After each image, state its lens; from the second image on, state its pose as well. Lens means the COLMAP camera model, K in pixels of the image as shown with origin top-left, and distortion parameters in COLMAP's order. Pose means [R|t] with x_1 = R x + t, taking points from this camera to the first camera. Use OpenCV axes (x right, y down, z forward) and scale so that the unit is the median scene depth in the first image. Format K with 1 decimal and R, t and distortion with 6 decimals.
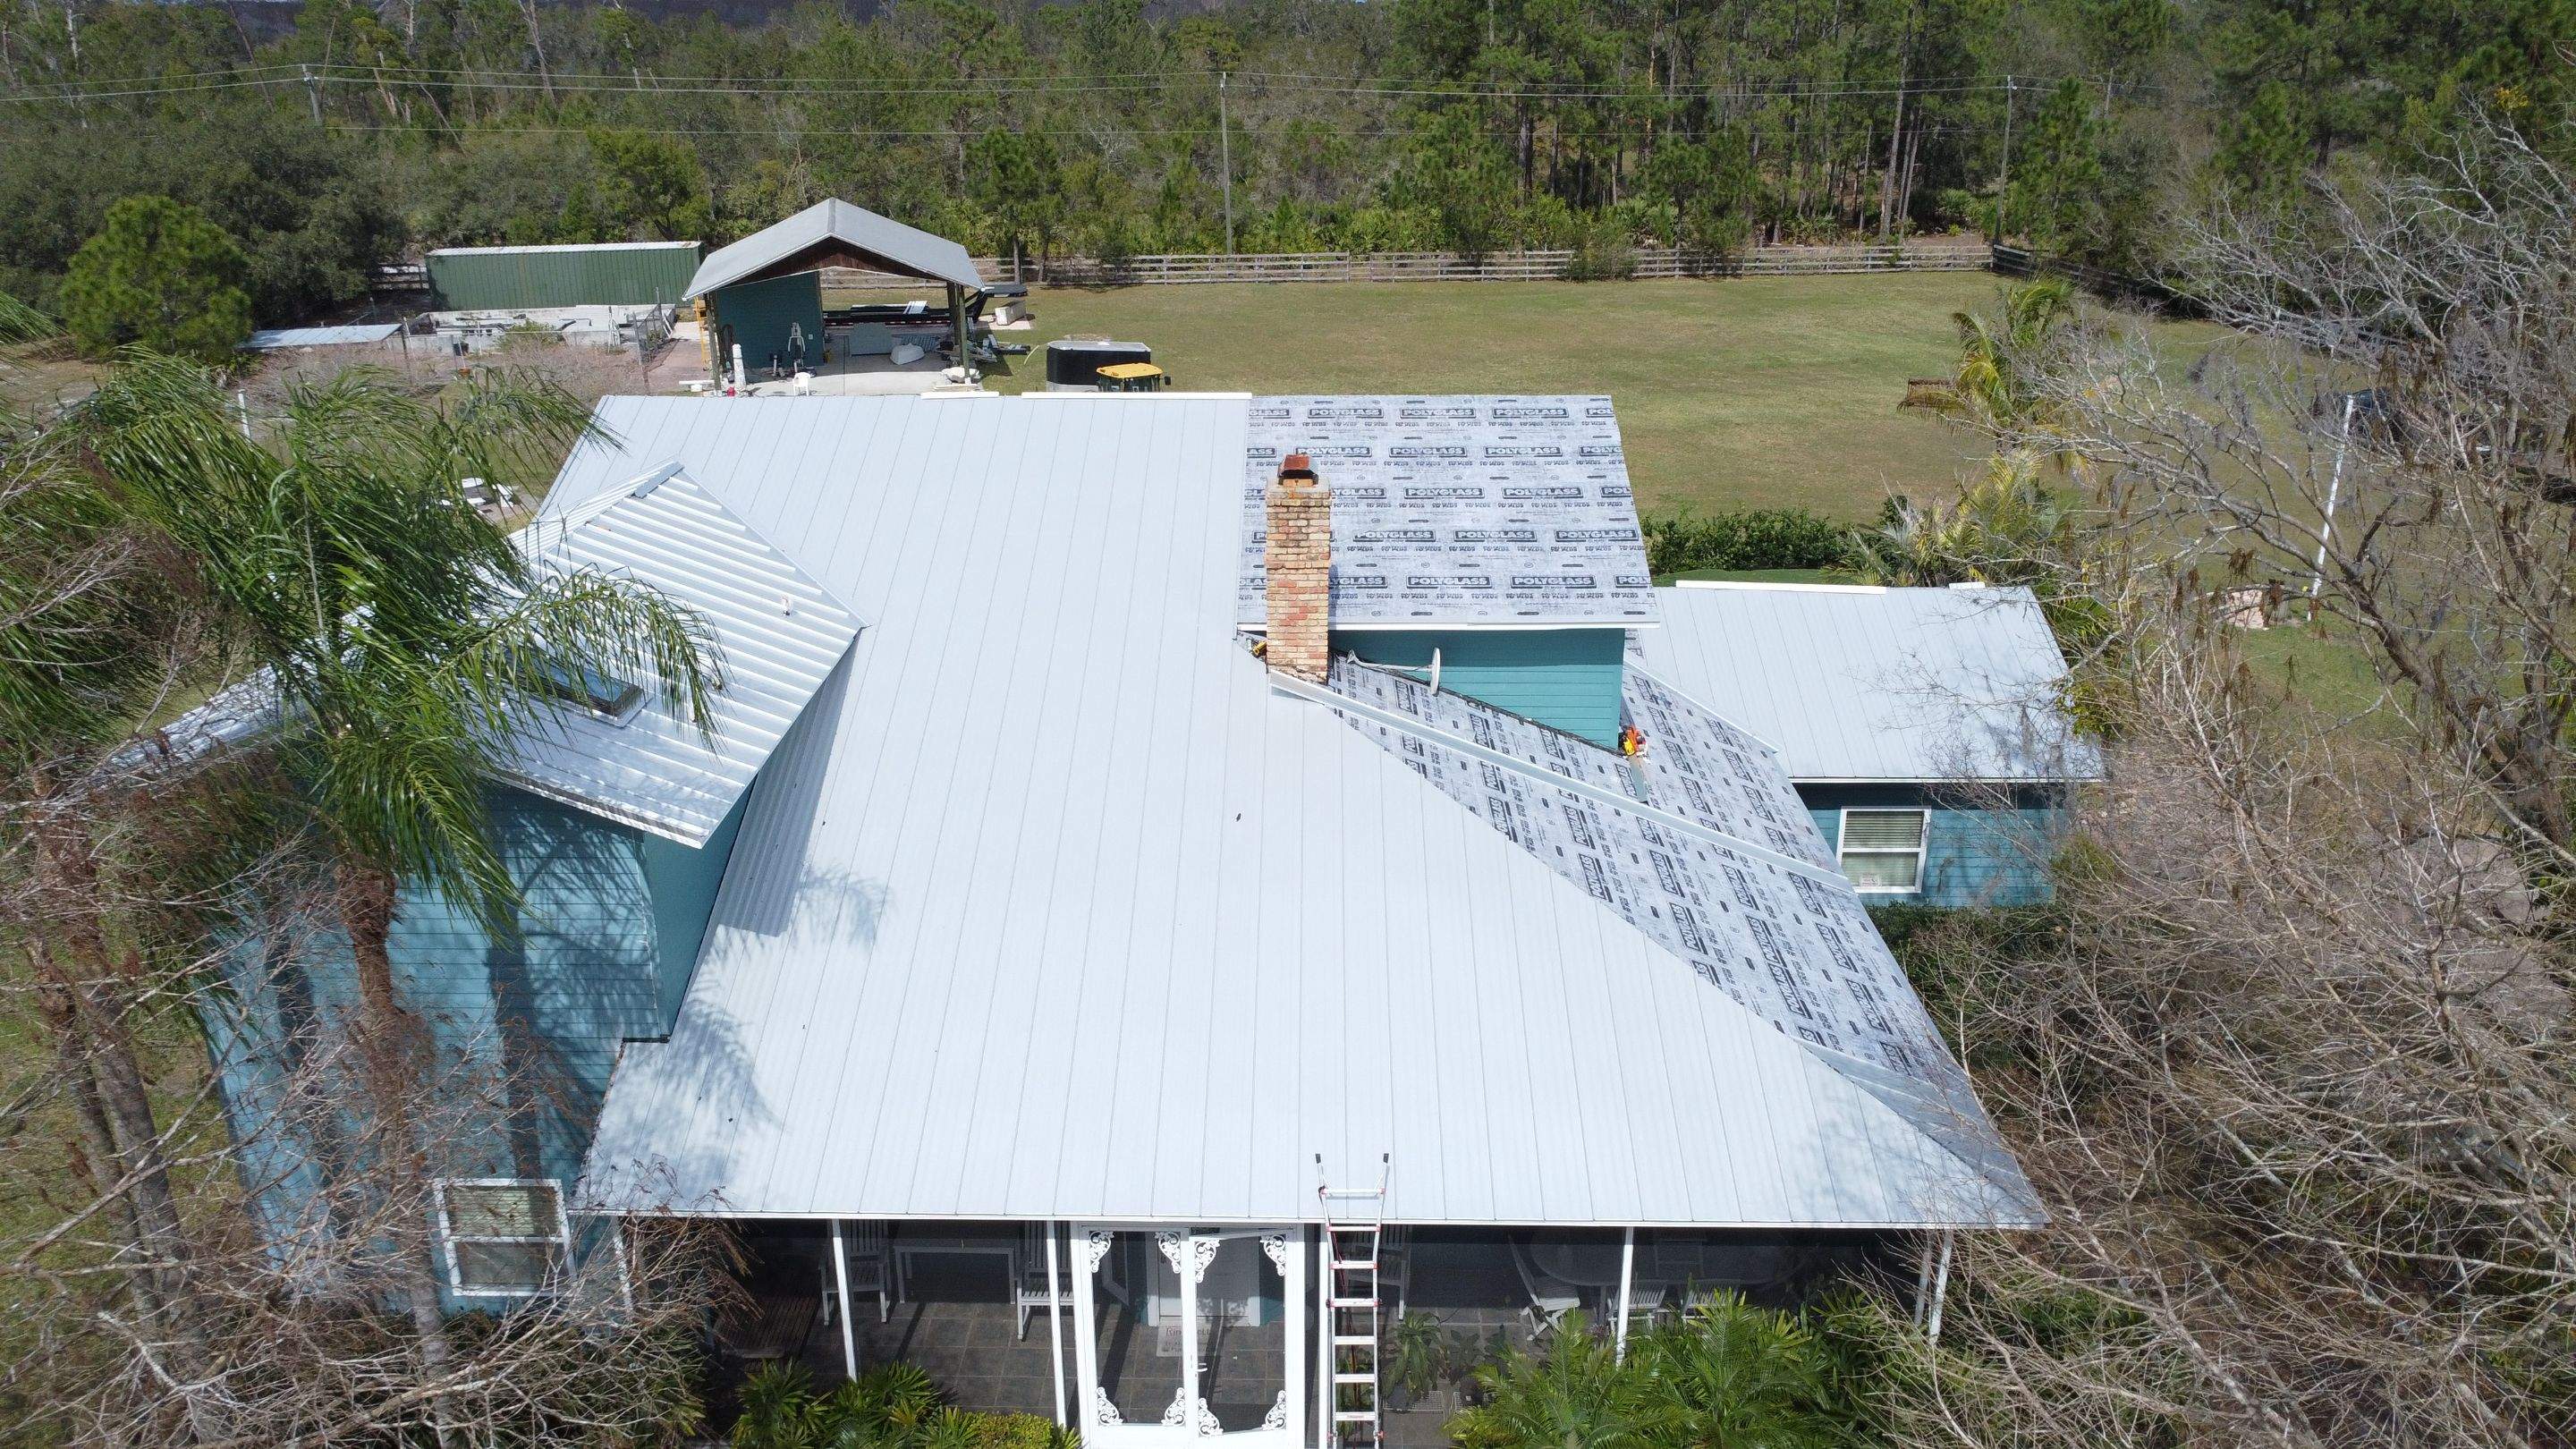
lens RADIAL K [[1864.3, 0, 1280.1], [0, 1864.3, 712.9], [0, 0, 1]] dist [-0.023971, -0.008412]
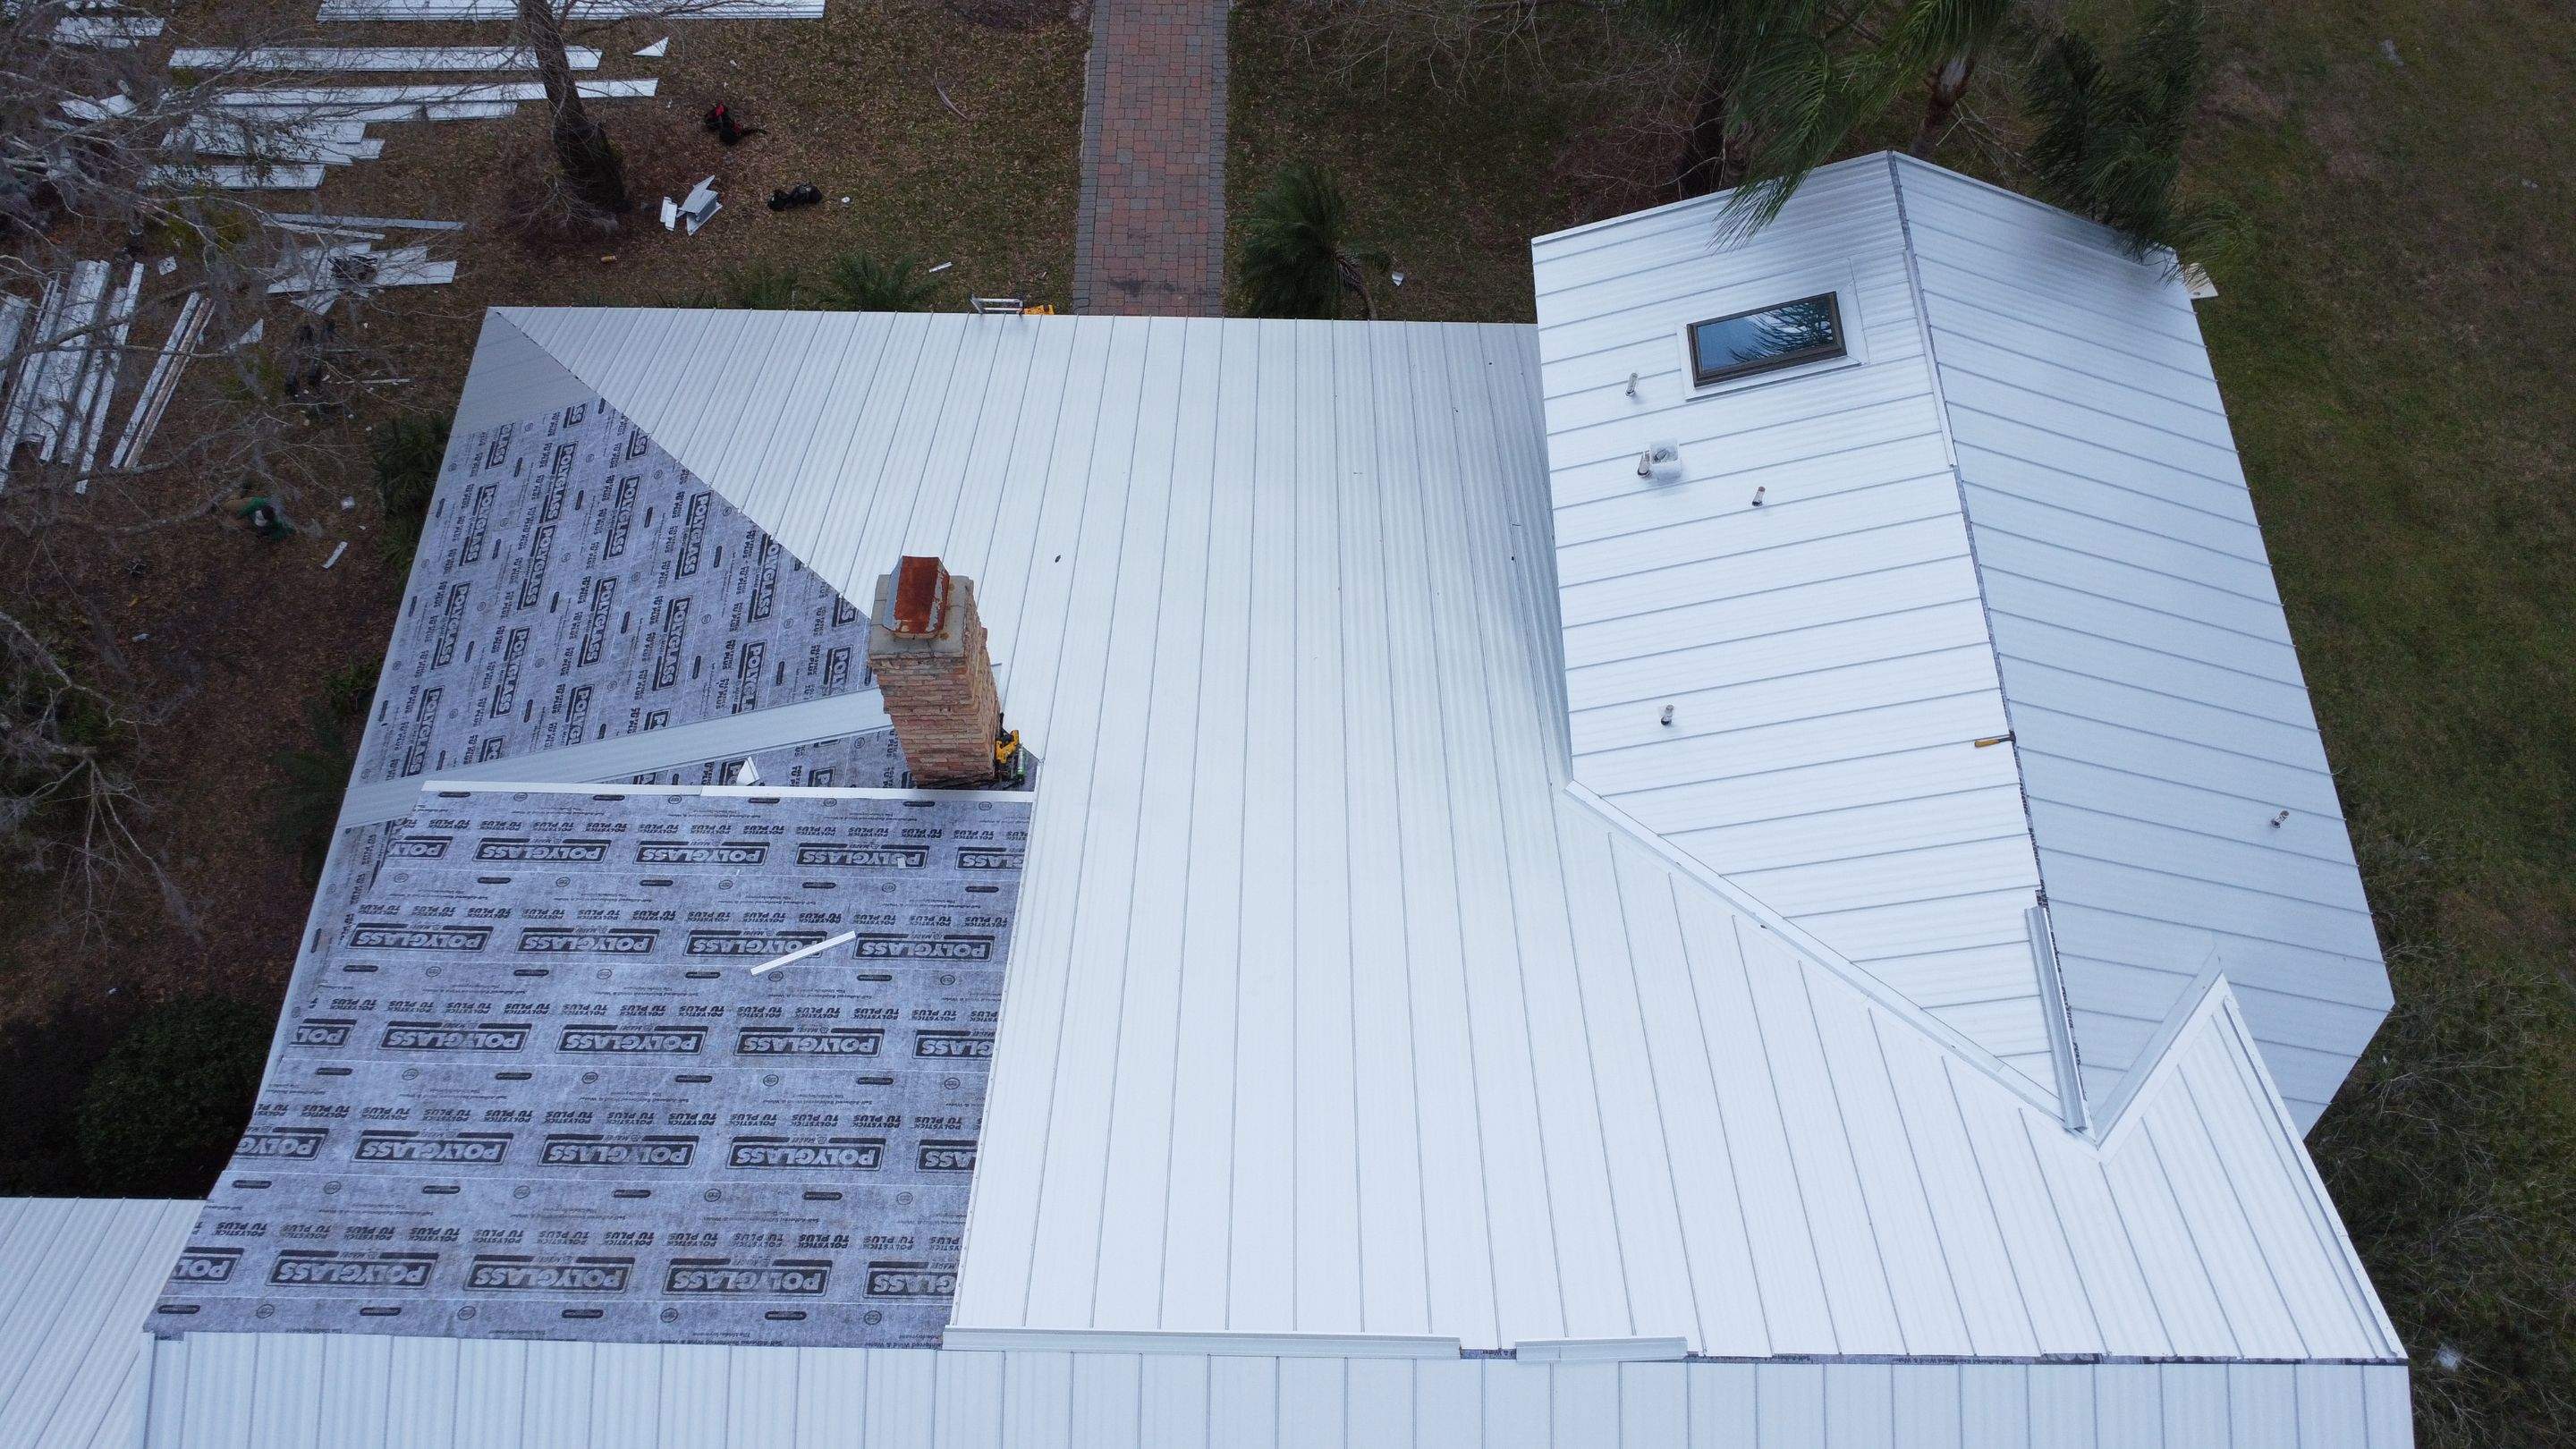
lens RADIAL K [[1864.3, 0, 1280.1], [0, 1864.3, 712.9], [0, 0, 1]] dist [-0.023971, -0.008412]
pose [[-0.999947, 0.005913, -0.008462, -0.095969], [-0.007463, 0.152323, 0.988303, -0.653690], [0.007132, 0.988313, -0.152271, 0.956465]]
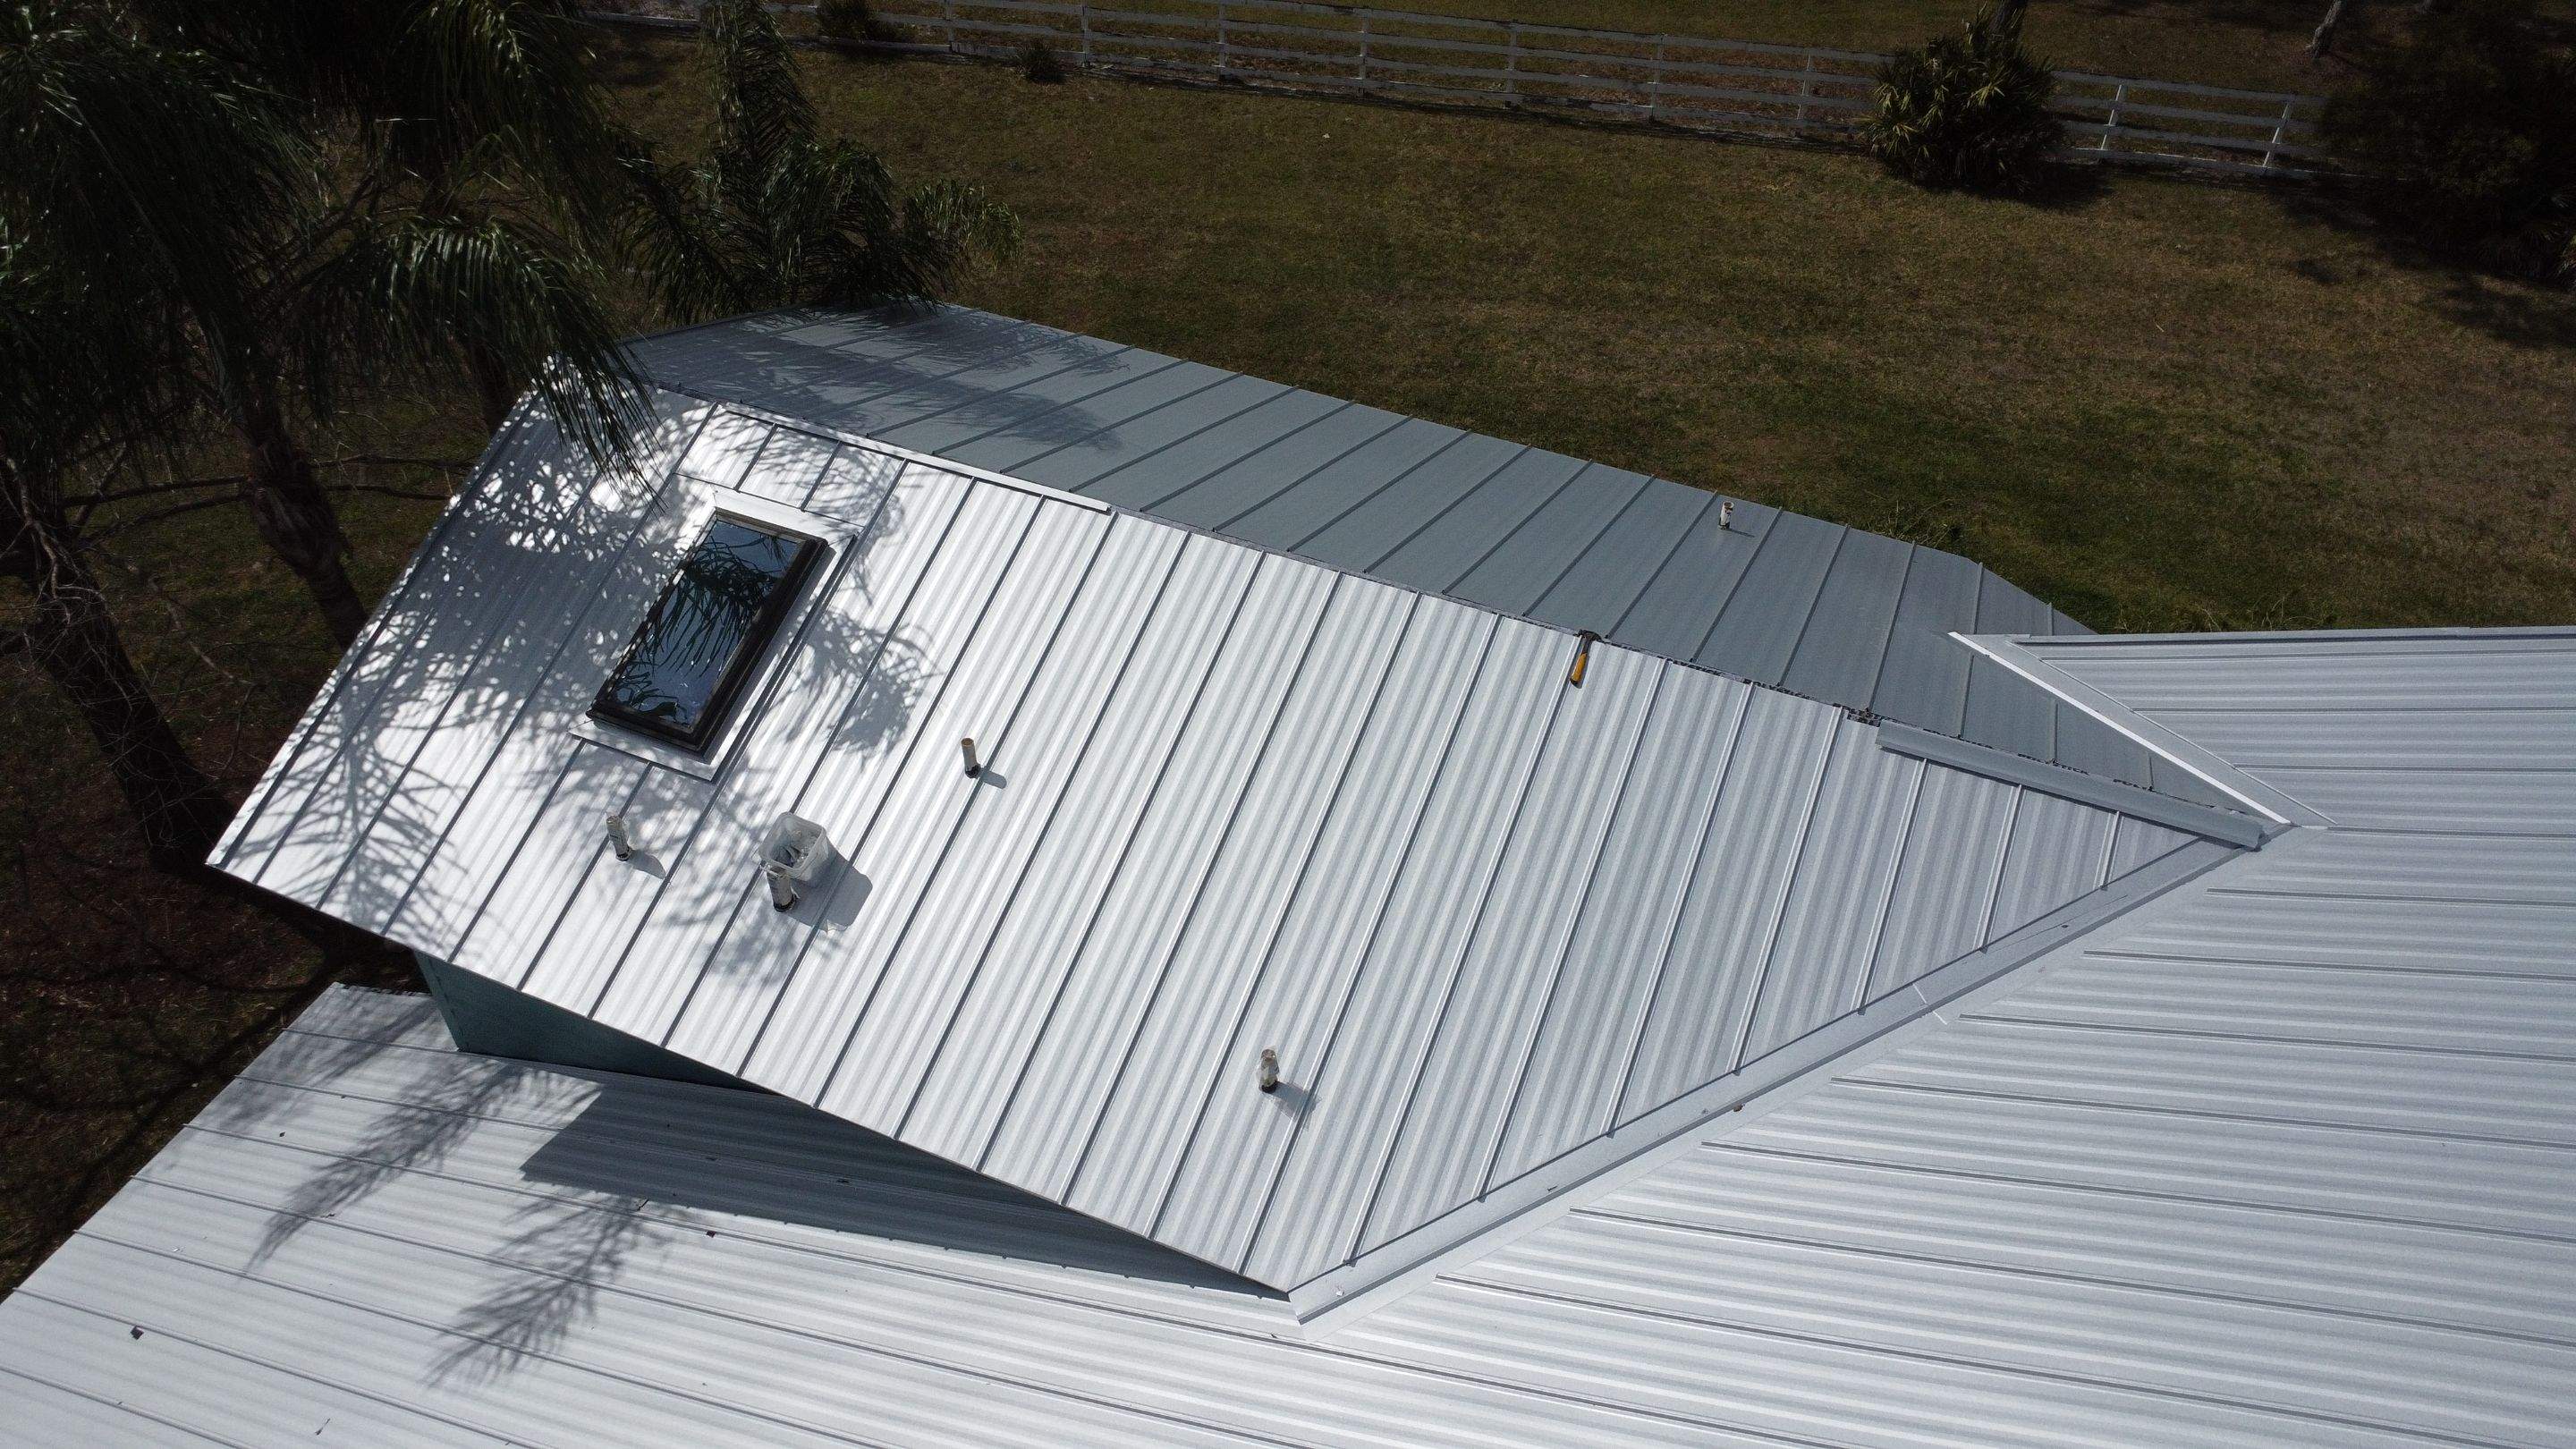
lens RADIAL K [[1864.3, 0, 1280.1], [0, 1864.3, 712.9], [0, 0, 1]] dist [-0.023971, -0.008412]
pose [[-0.378756, 0.620364, -0.686799, -0.045431], [-0.336921, 0.598742, 0.726631, -0.322338], [0.861991, 0.506613, -0.017764, 0.840487]]
